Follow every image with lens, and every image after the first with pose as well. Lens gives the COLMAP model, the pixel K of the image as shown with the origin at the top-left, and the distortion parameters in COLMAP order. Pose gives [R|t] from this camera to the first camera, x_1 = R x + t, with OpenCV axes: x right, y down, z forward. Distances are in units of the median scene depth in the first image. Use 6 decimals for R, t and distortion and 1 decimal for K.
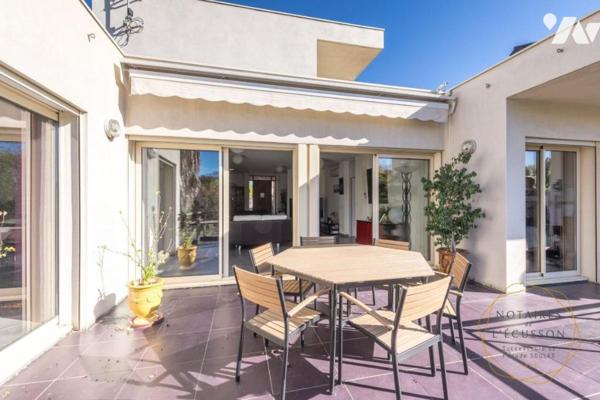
lens RADIAL K [[259.7, 0, 300.0], [0, 259.7, 200.0], [0, 0, 1]] dist [0.003097, 0.000084]
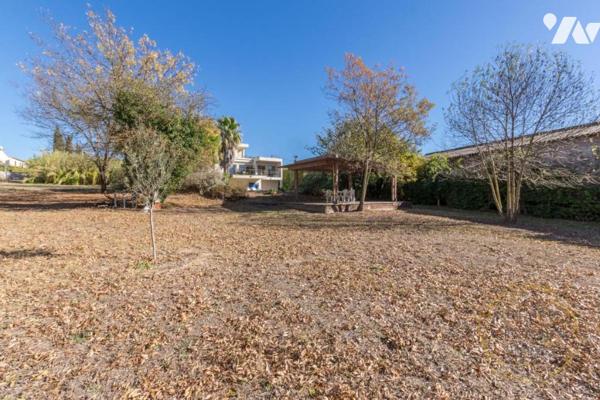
lens RADIAL K [[259.7, 0, 300.0], [0, 259.7, 200.0], [0, 0, 1]] dist [0.003097, 0.000084]
pose [[0.935779, -0.005213, 0.352549, -1.246339], [0.000715, 0.999917, 0.012889, 1.018573], [-0.352587, -0.011809, 0.935705, -9.083283]]
